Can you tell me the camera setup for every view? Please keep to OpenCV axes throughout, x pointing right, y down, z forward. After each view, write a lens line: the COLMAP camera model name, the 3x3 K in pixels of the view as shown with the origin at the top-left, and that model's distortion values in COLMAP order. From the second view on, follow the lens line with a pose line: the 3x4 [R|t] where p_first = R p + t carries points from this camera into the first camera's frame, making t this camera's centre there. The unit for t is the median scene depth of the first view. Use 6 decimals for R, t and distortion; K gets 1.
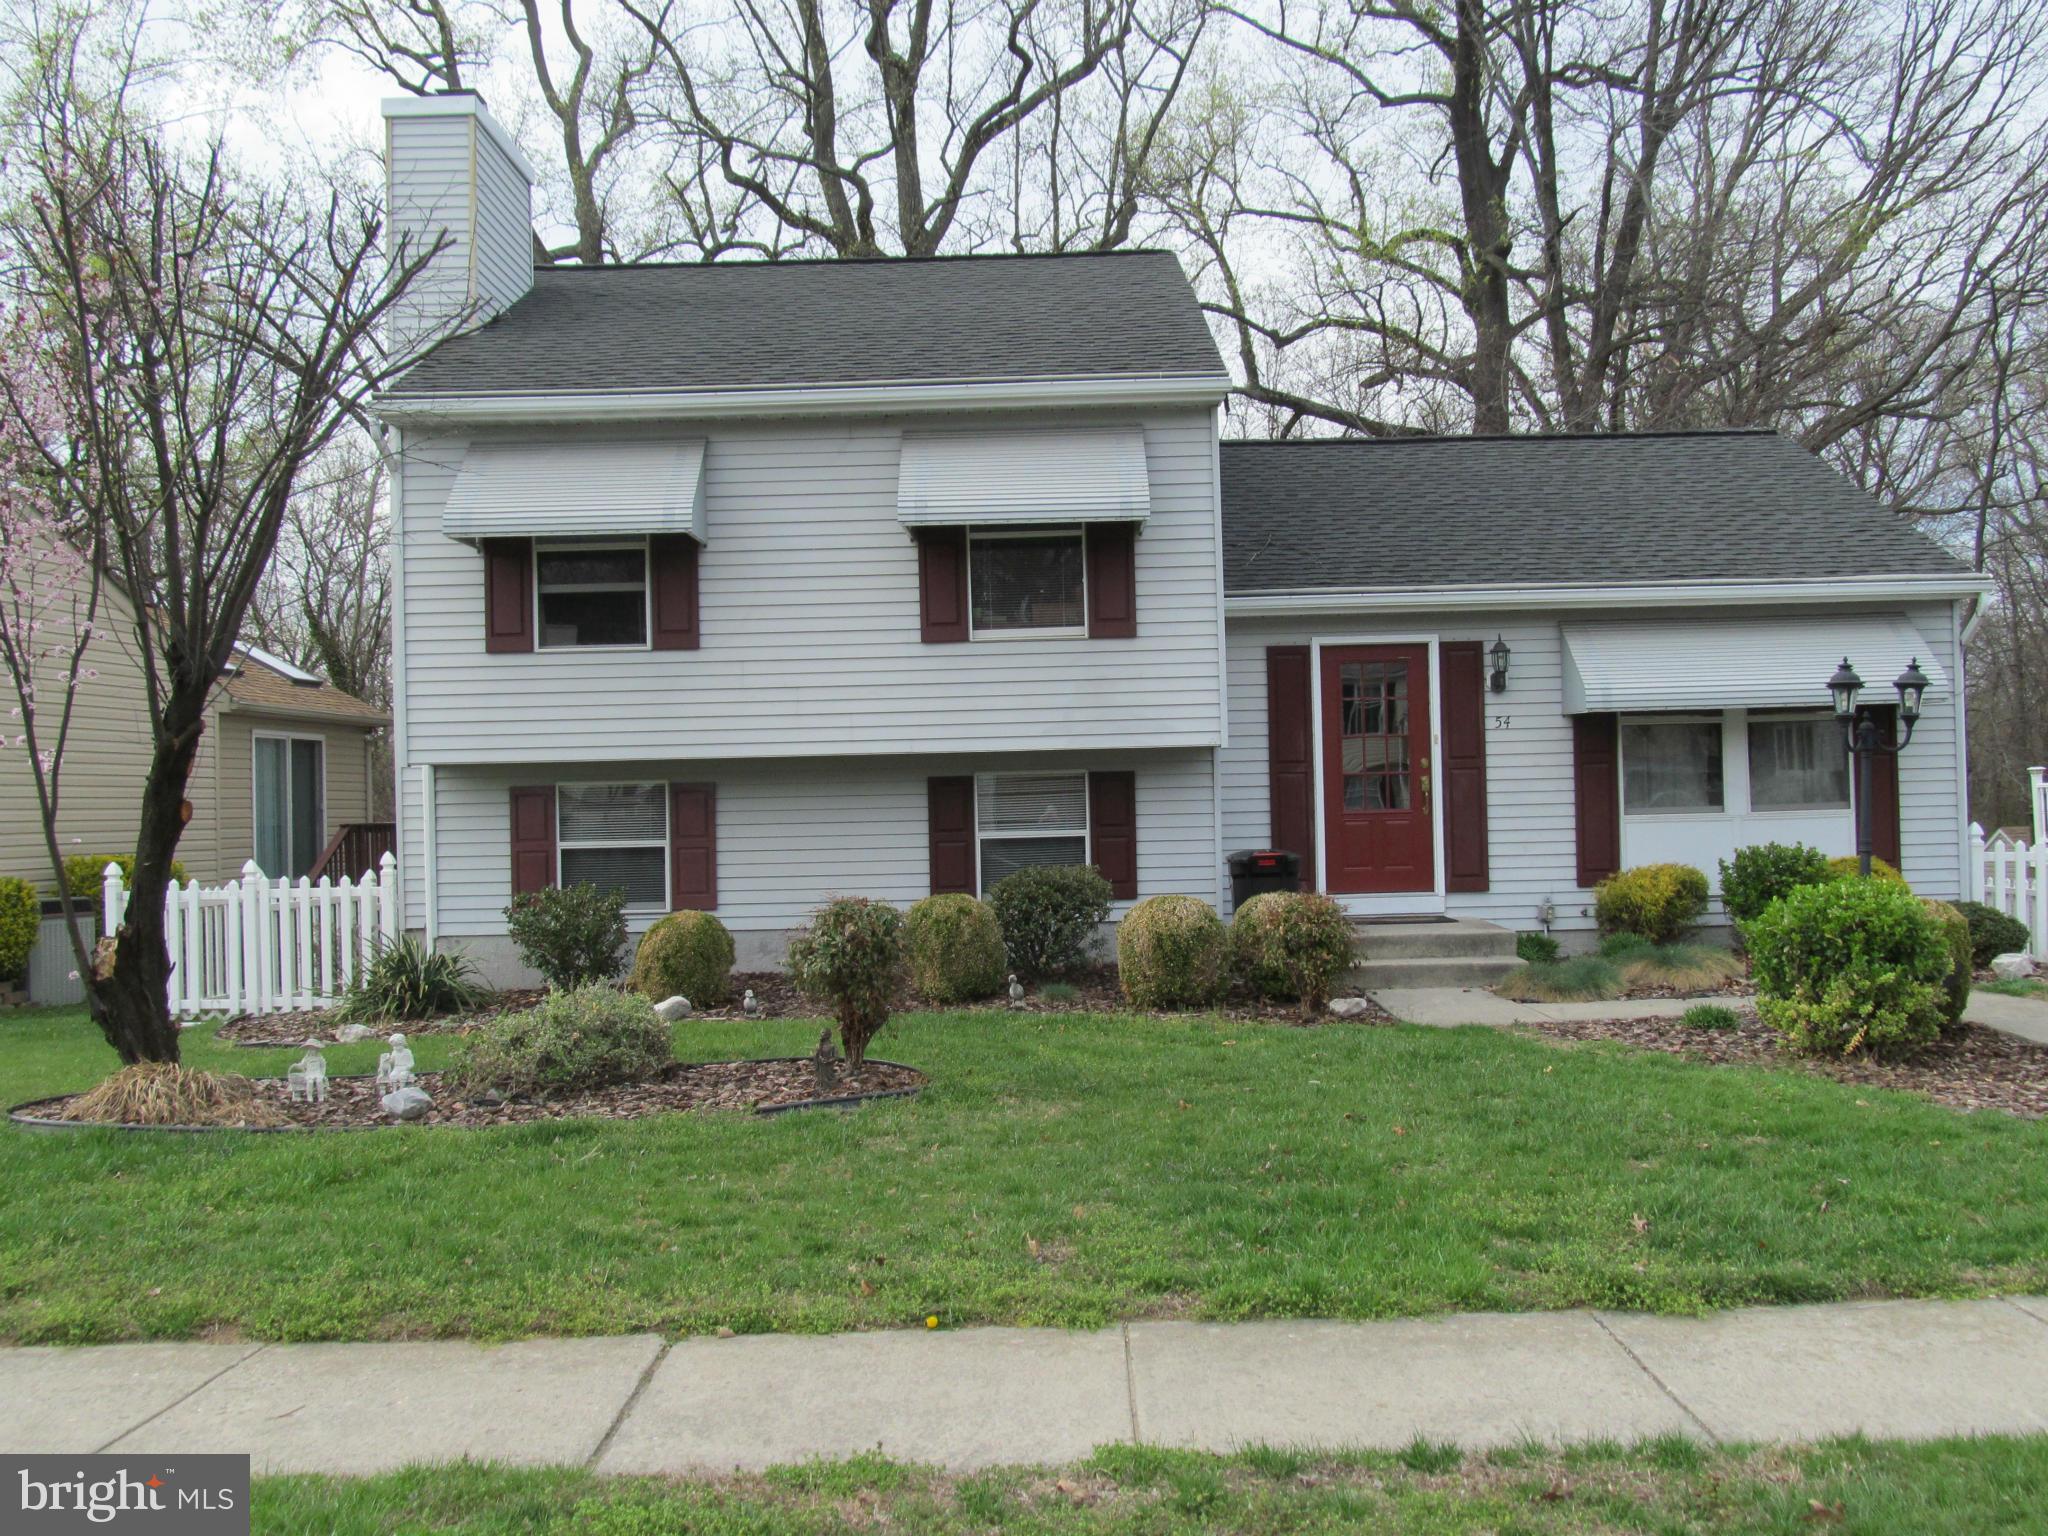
lens RADIAL K [[1631.7, 0, 1024.0], [0, 1631.7, 768.0], [0, 0, 1]] dist [-0.014694, -0.003330]
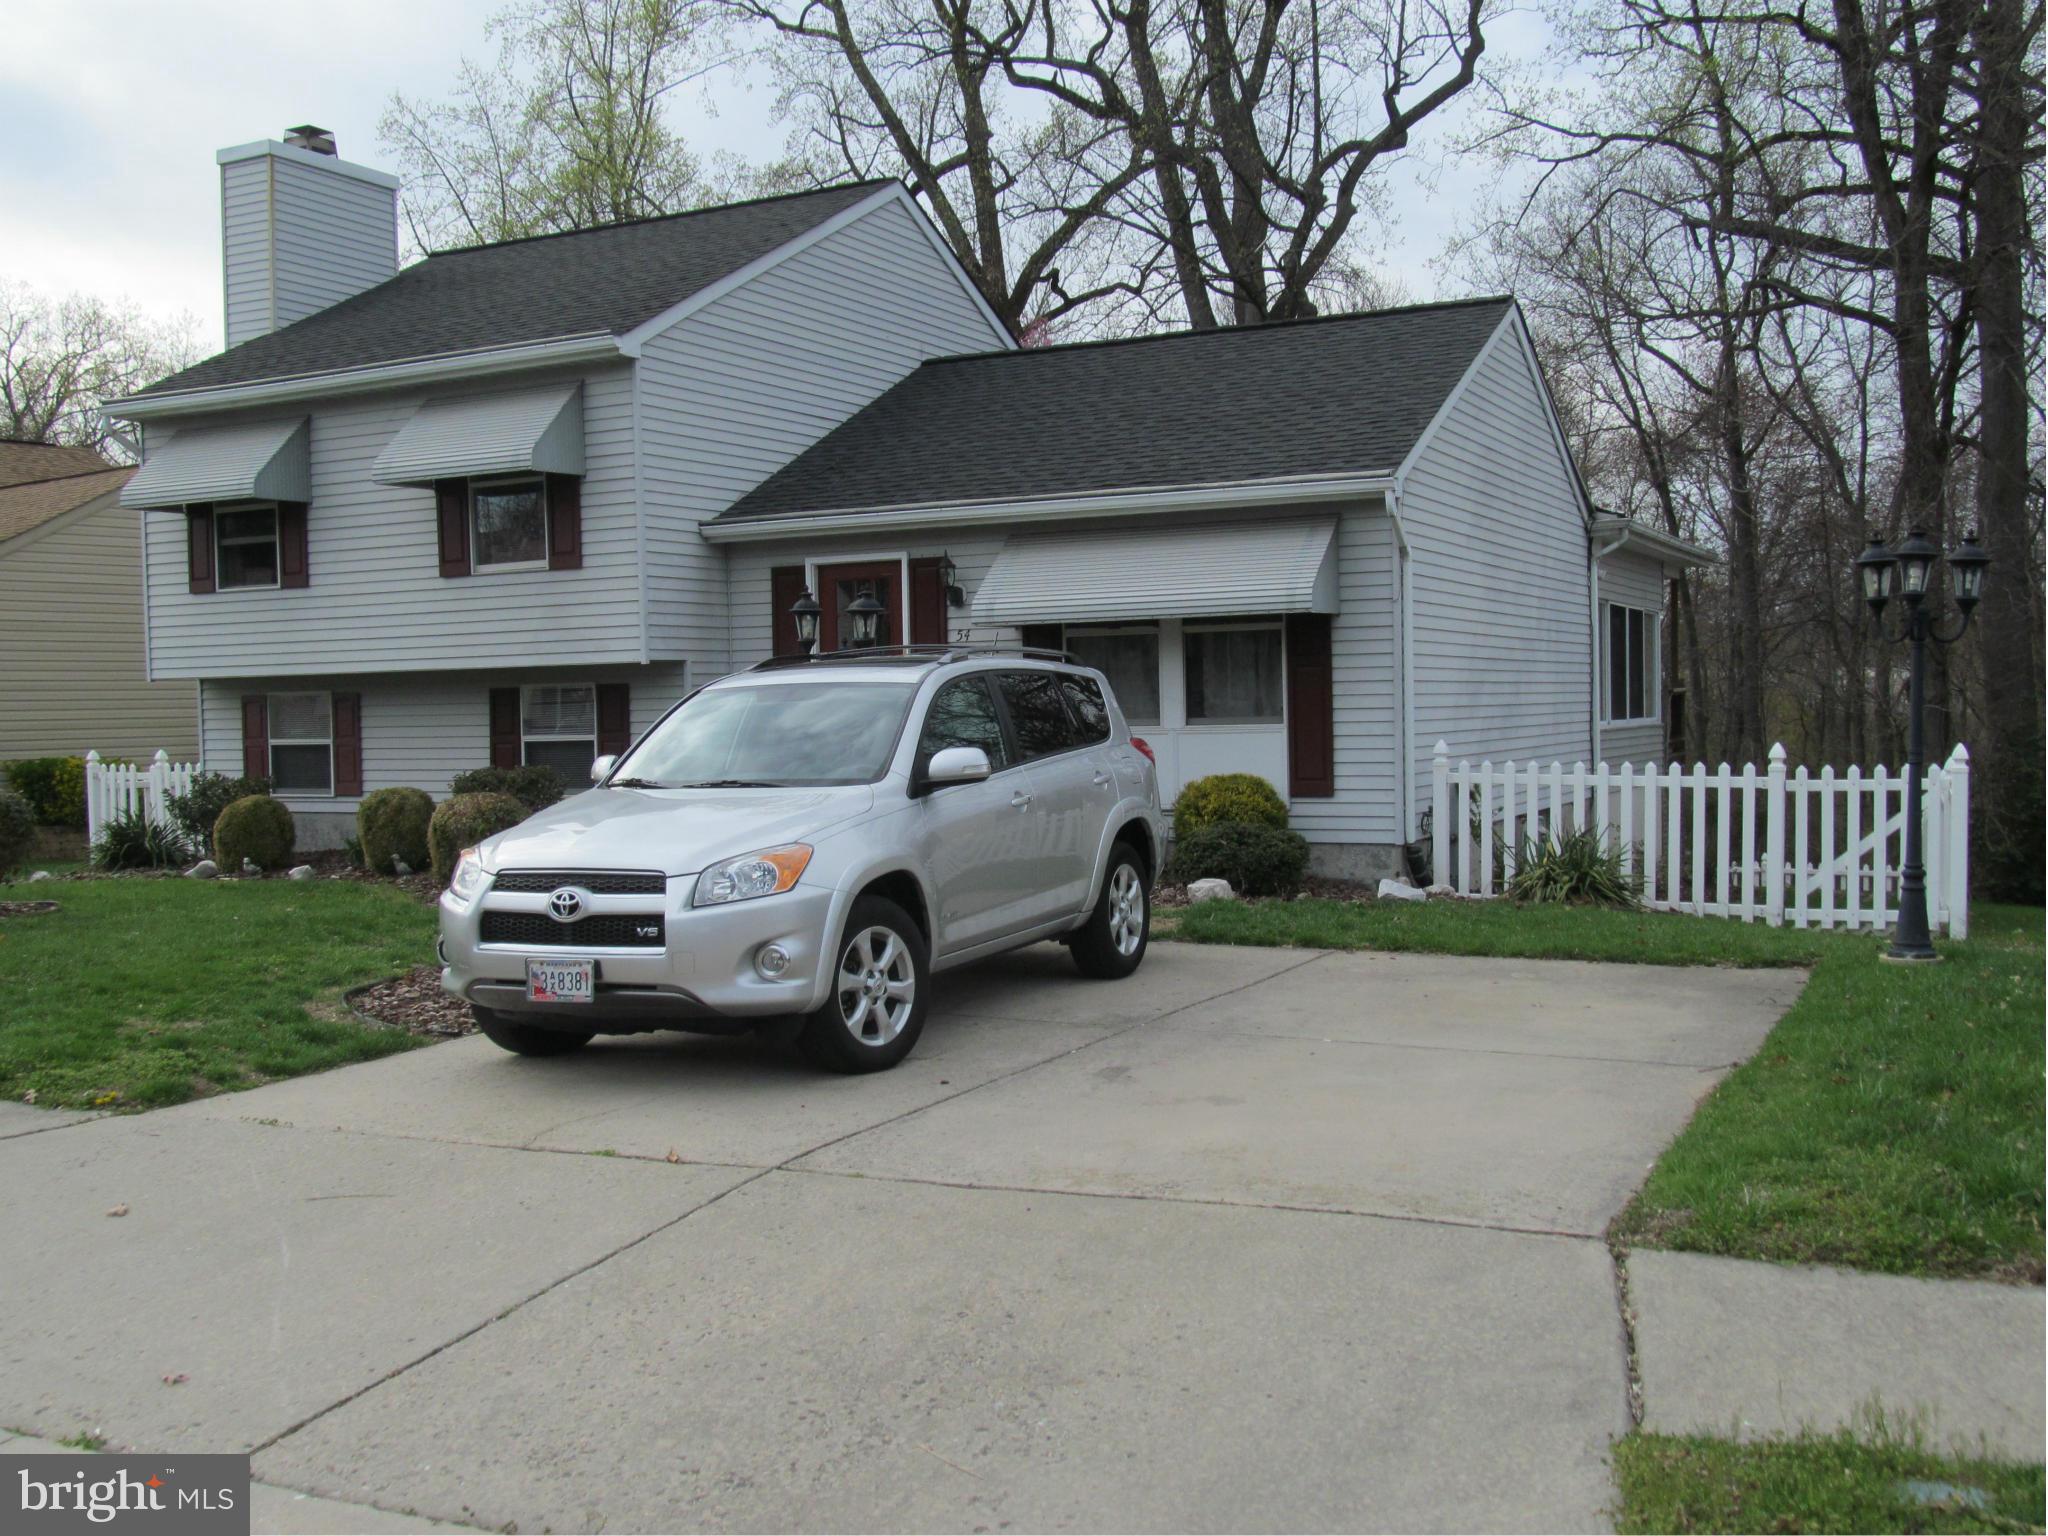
lens RADIAL K [[1752.8, 0, 1024.0], [0, 1752.8, 768.0], [0, 0, 1]] dist [-0.036549, -0.007049]
pose [[0.913577, 0.020171, -0.406166, 0.804157], [0.007911, 0.997699, 0.067340, -0.019201], [0.406590, -0.064734, 0.911315, 0.000813]]
